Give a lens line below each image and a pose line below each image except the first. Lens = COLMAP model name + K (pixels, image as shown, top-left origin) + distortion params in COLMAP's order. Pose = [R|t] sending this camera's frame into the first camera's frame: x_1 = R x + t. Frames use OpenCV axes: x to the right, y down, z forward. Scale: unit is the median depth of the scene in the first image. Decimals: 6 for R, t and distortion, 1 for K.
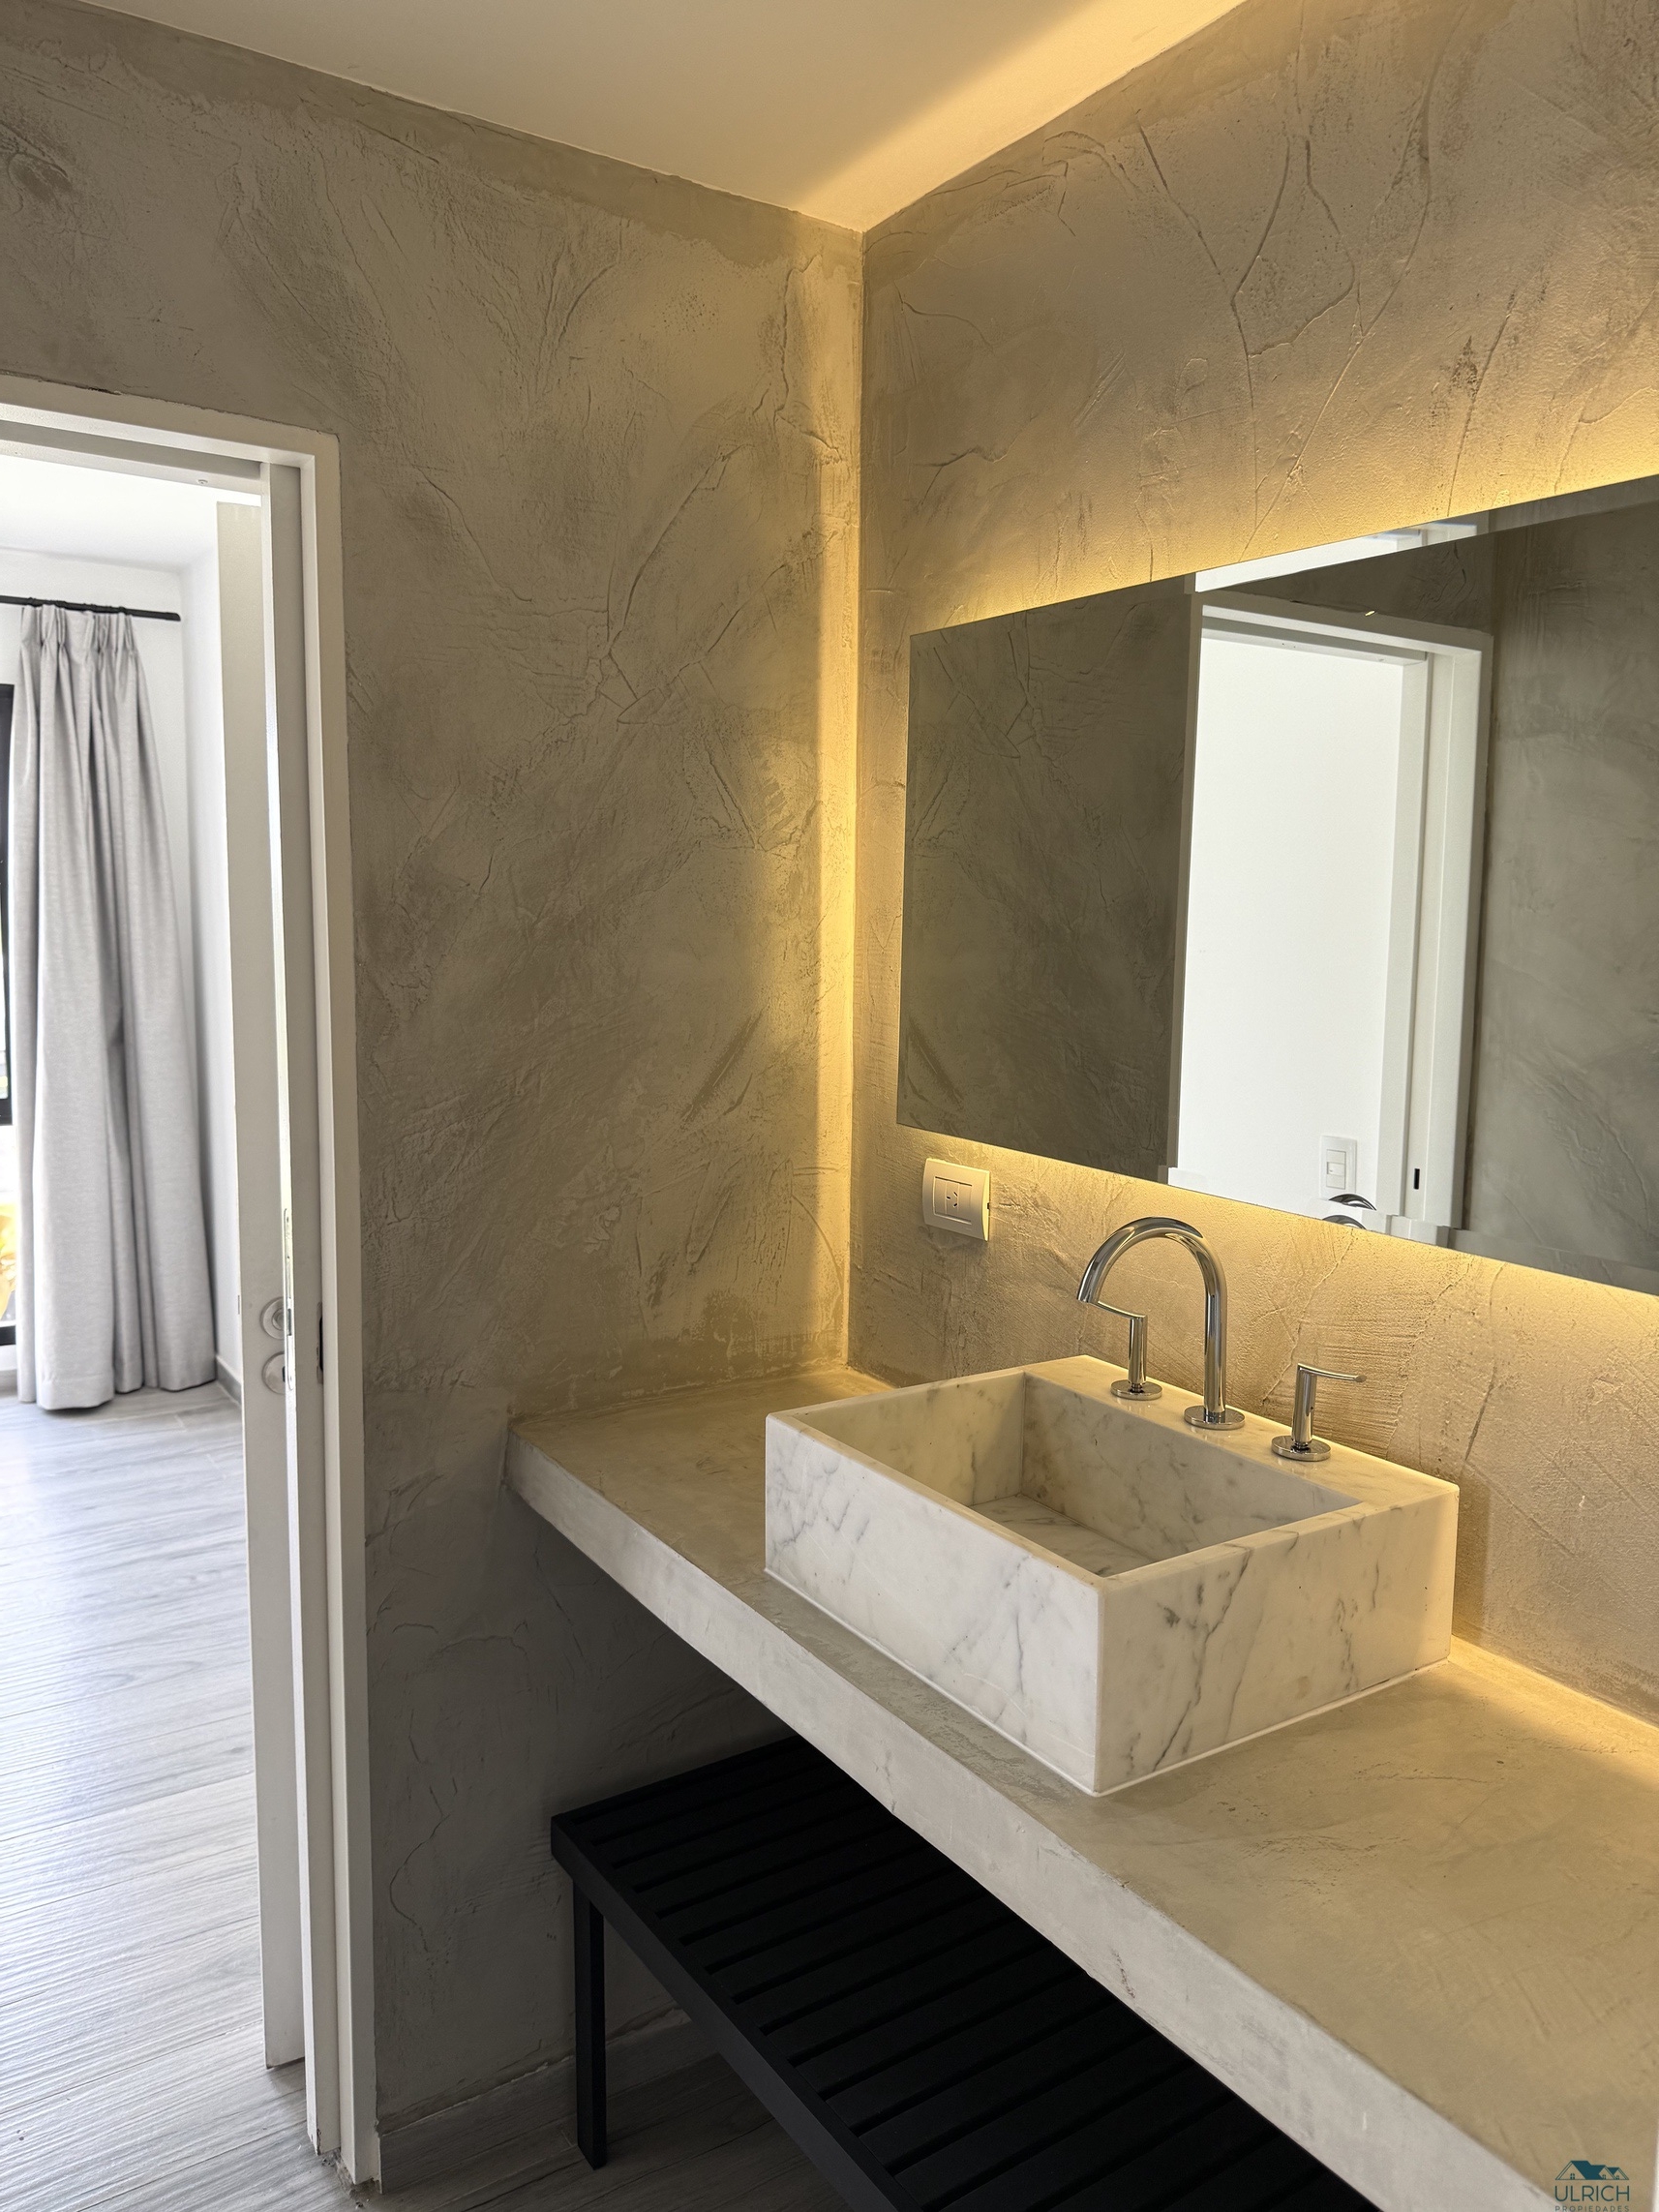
lens RADIAL K [[1545.9, 0, 829.8], [0, 1545.9, 1100.0], [0, 0, 1]] dist [0.077132, -0.084411]
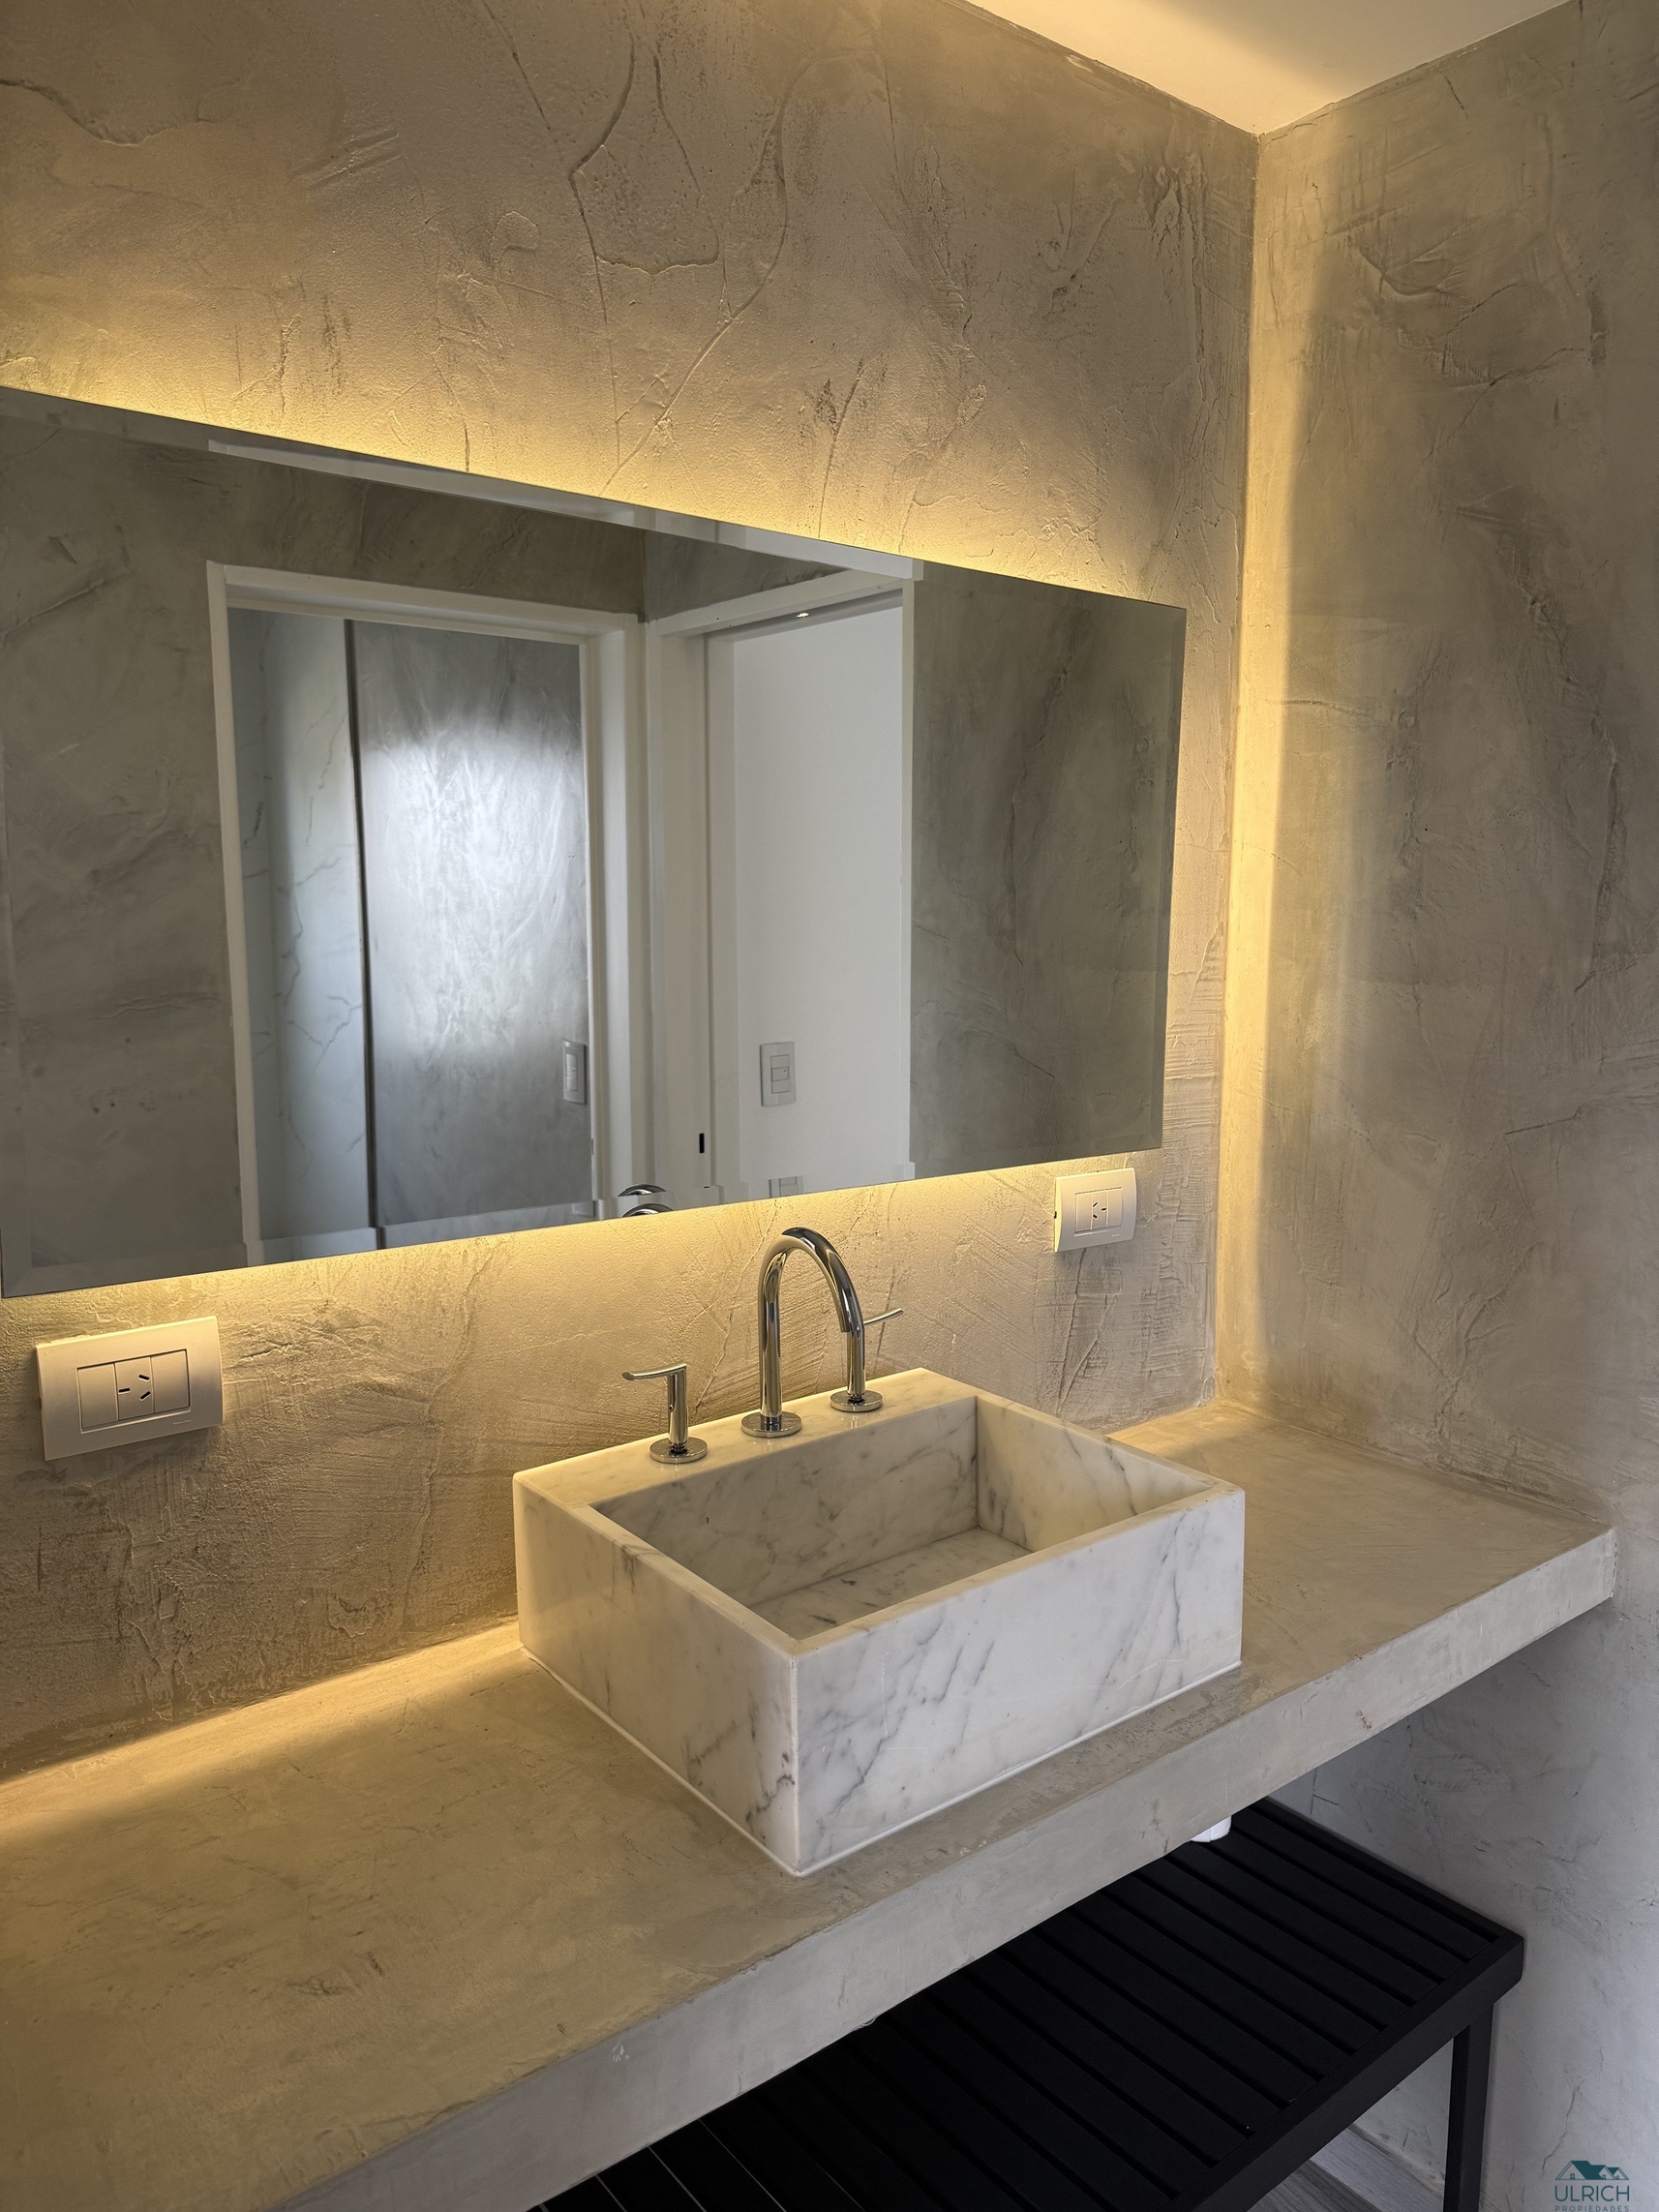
lens RADIAL K [[1555.7, 0, 829.5], [0, 1555.7, 1106.0], [0, 0, 1]] dist [0.059895, -0.096339]
pose [[-0.072318, -0.157370, 0.984888, -0.696397], [0.119519, 0.978991, 0.165204, -0.148891], [-0.990195, 0.129660, -0.051990, 1.017556]]
